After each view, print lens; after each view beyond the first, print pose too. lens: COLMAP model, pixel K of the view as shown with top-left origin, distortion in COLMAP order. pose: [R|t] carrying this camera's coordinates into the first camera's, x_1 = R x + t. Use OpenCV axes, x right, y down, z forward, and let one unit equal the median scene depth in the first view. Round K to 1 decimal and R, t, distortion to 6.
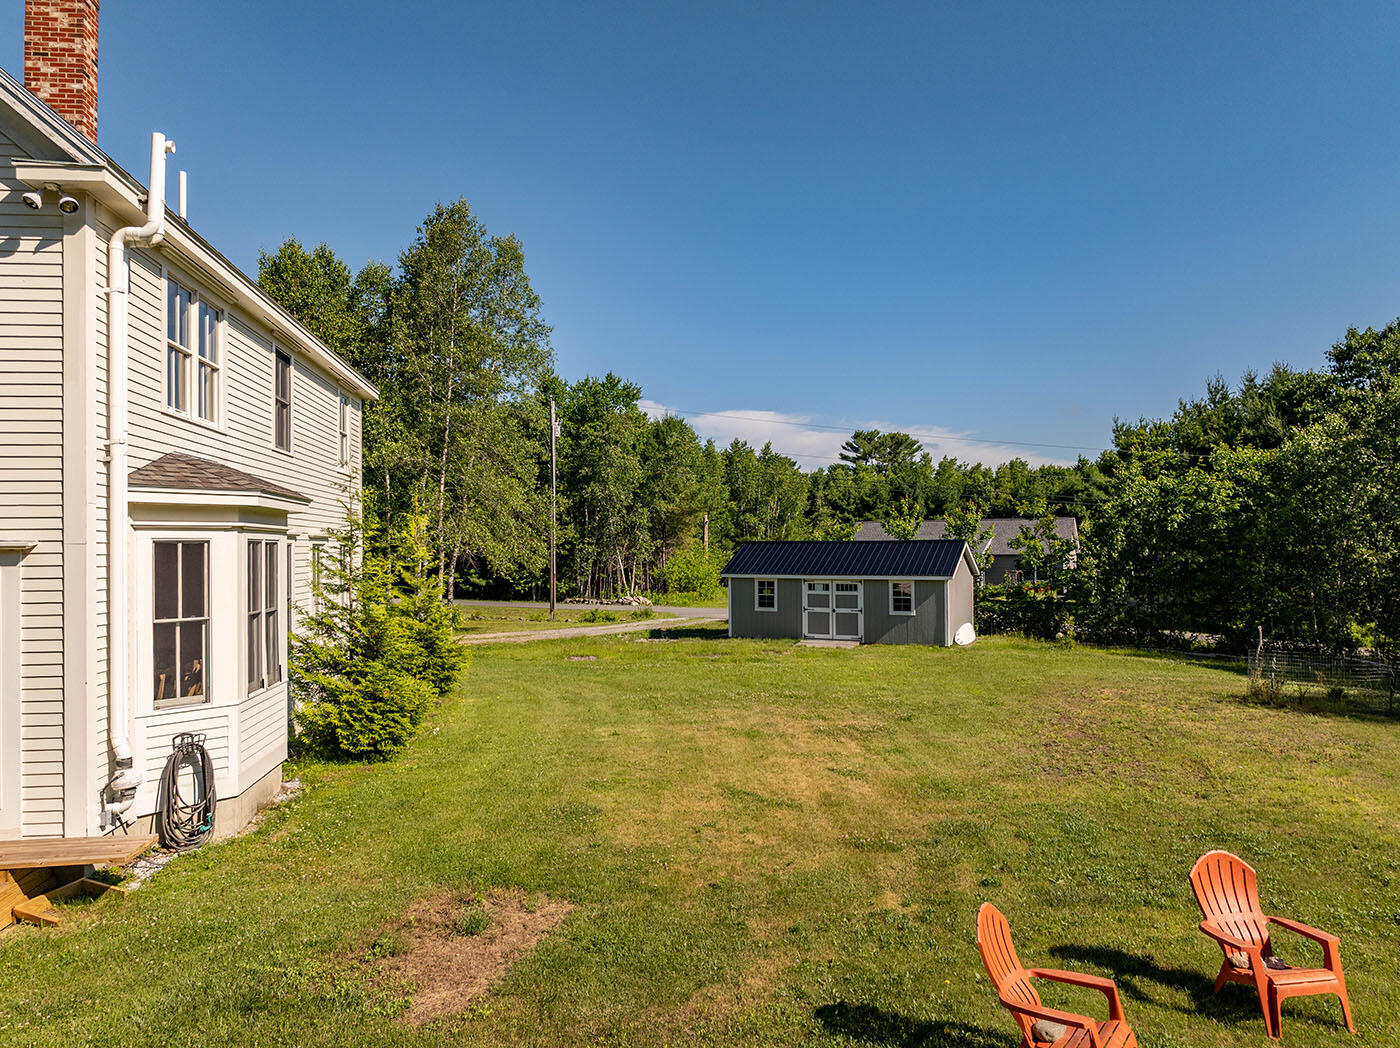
lens RADIAL K [[1002.1, 0, 710.6], [0, 1002.1, 531.0], [0, 0, 1]] dist [-0.009904, 0.006661]
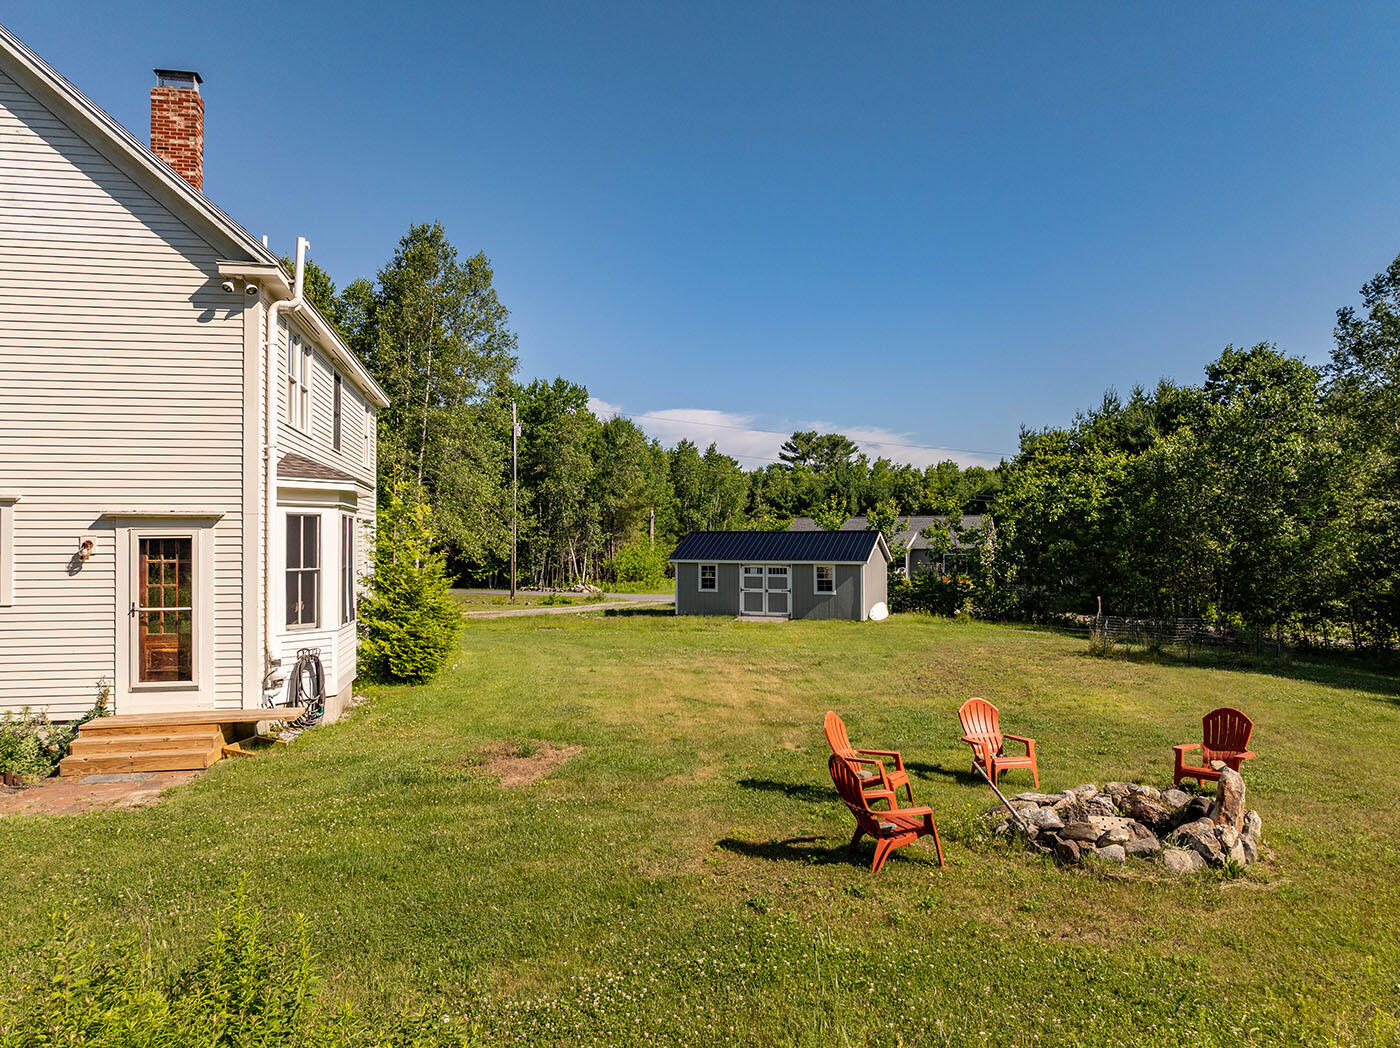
lens RADIAL K [[1002.1, 0, 692.2], [0, 1002.1, 522.4], [0, 0, 1]] dist [-0.009904, 0.006661]
pose [[0.999183, 0.007885, 0.039650, -0.017236], [-0.007615, 0.999947, -0.006942, 0.016399], [-0.039702, 0.006635, 0.999190, -0.280030]]
